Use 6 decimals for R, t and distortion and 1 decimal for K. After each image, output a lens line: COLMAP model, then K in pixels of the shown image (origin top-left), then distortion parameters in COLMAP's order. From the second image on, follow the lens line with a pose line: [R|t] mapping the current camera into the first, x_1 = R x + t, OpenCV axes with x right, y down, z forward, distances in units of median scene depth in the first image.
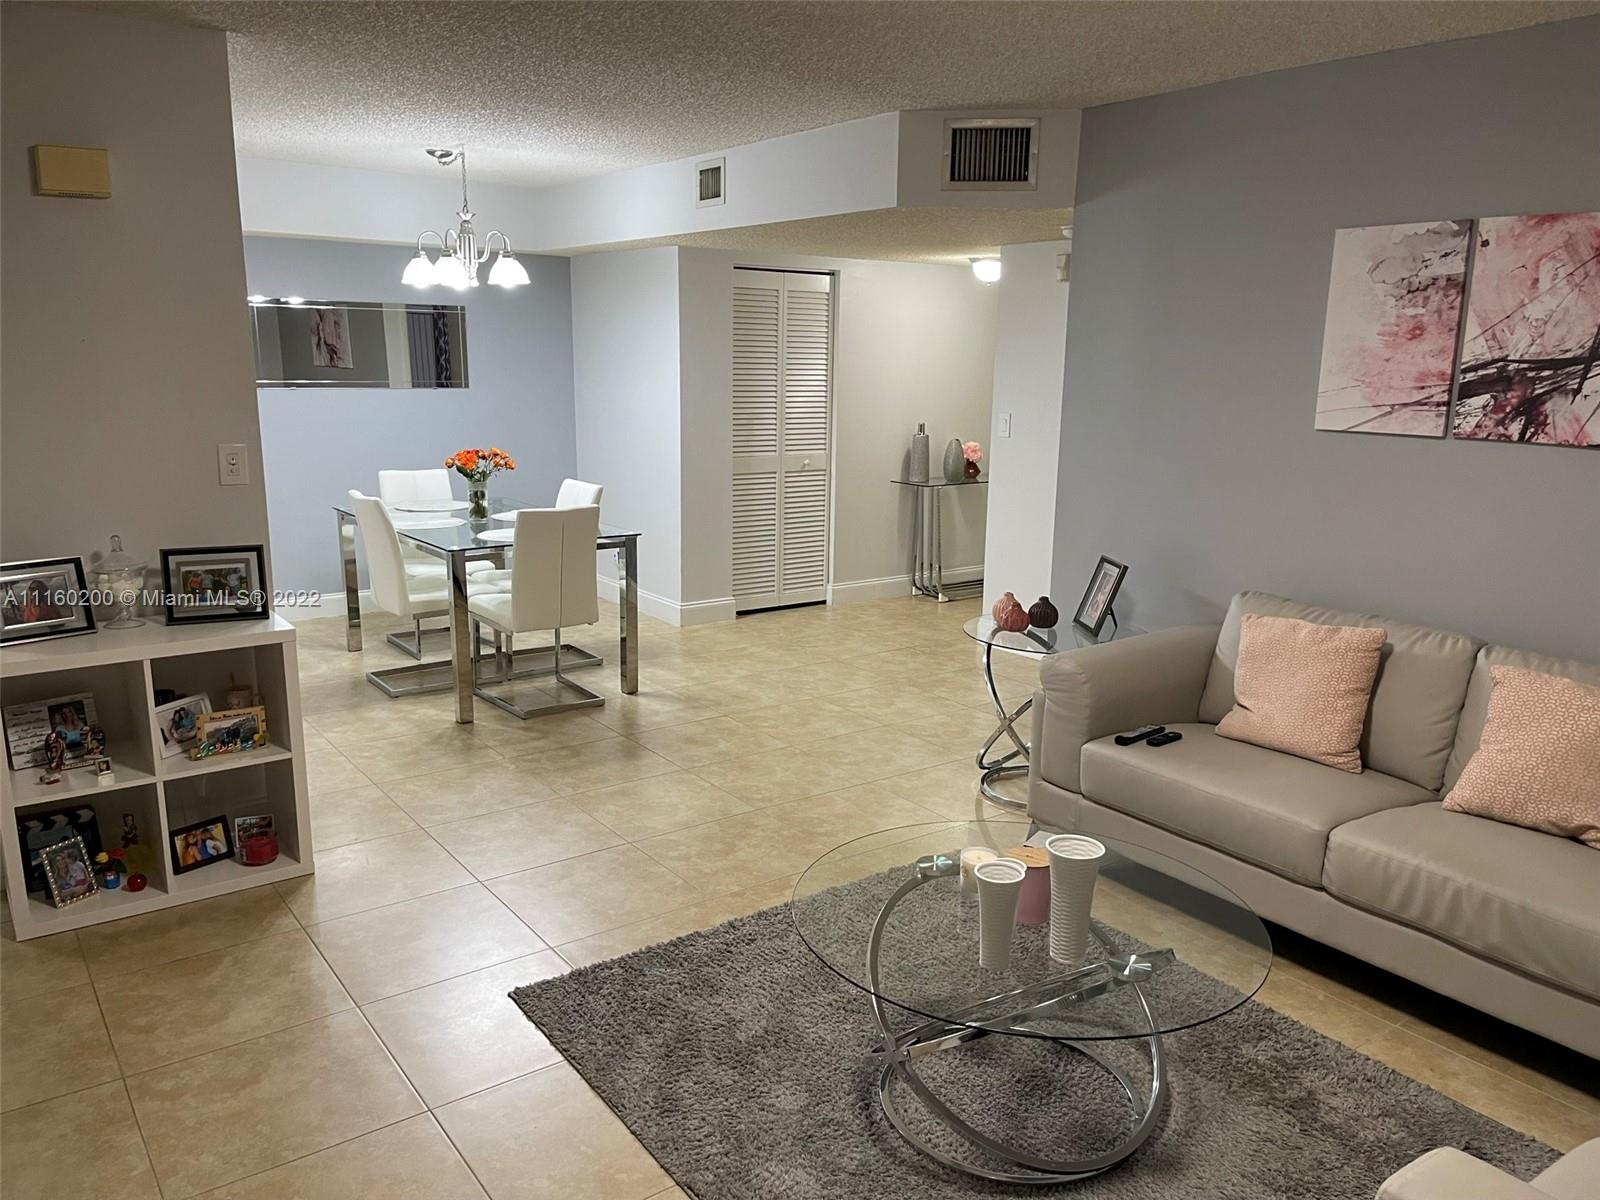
lens RADIAL K [[1229.6, 0, 799.8], [0, 1229.6, 602.8], [0, 0, 1]] dist [0.074102, -0.100832]
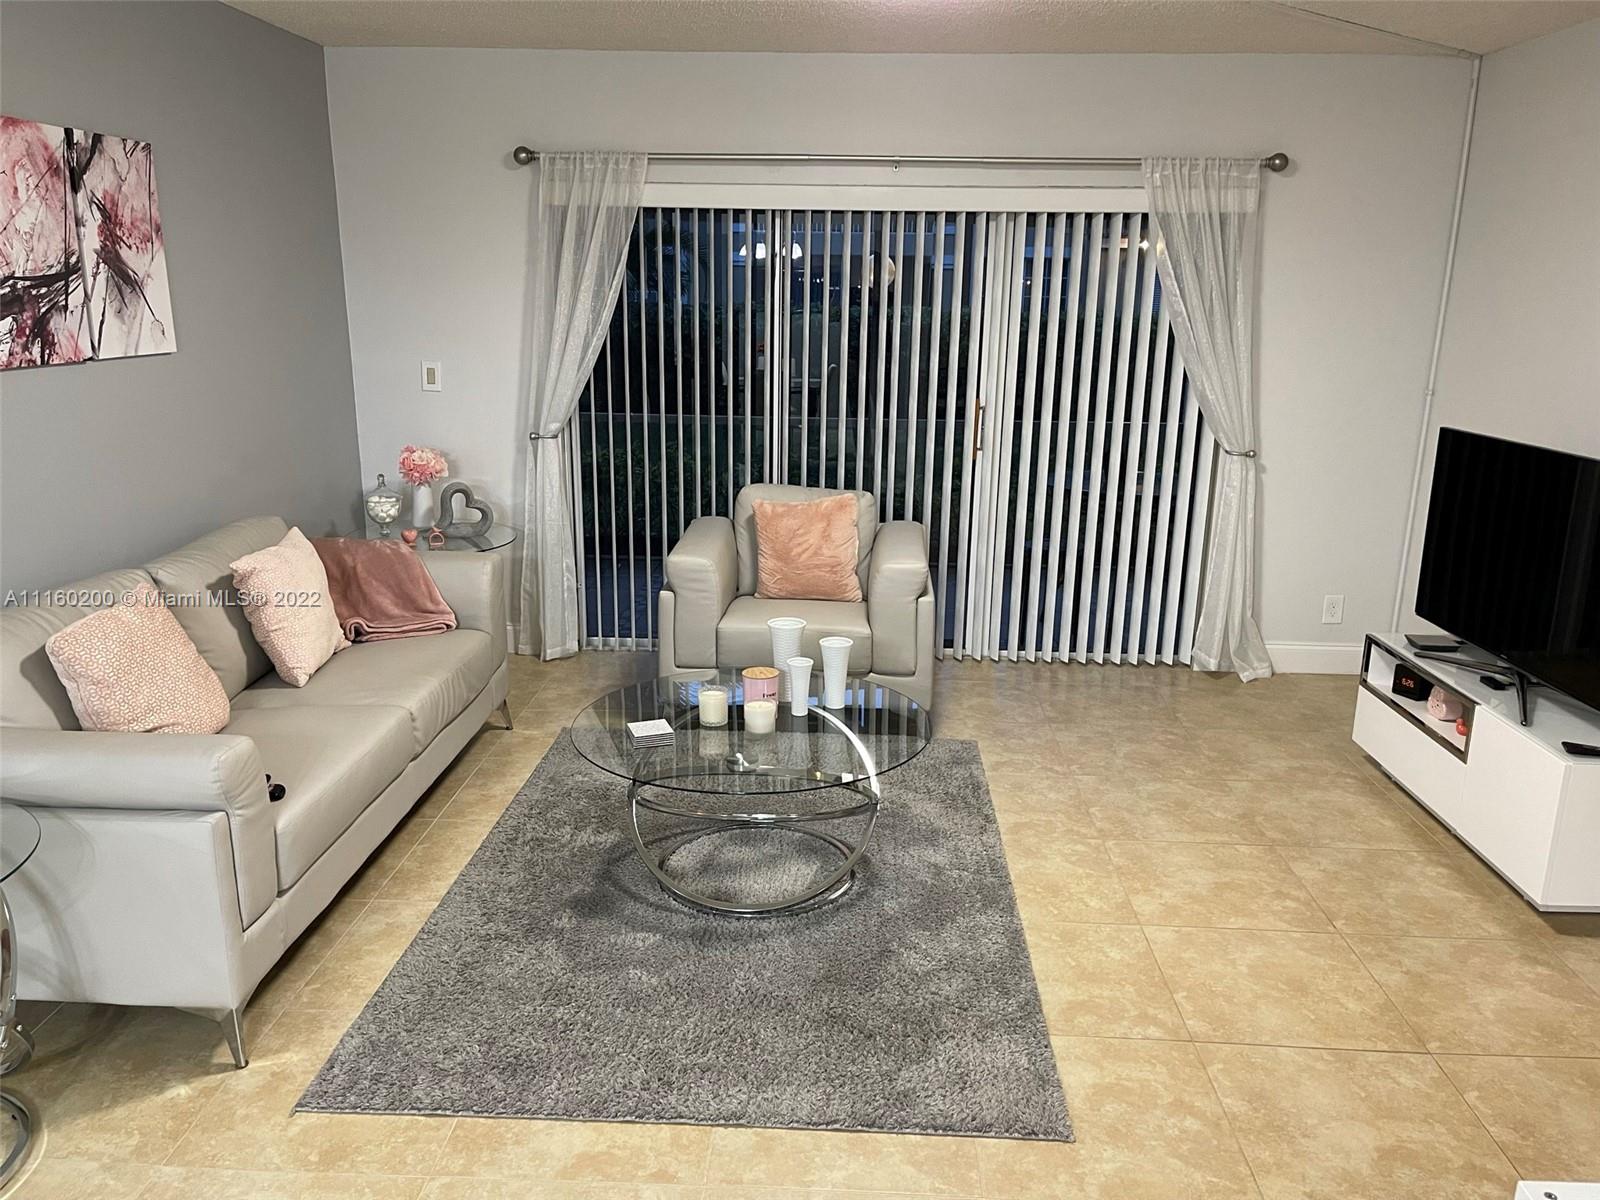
lens RADIAL K [[1229.6, 0, 799.1], [0, 1229.6, 602.3], [0, 0, 1]] dist [0.074102, -0.100832]
pose [[-0.779666, -0.182275, 0.599081, -0.458174], [0.102113, 0.906885, 0.408820, -0.294236], [-0.617814, 0.379916, -0.688454, 1.370168]]
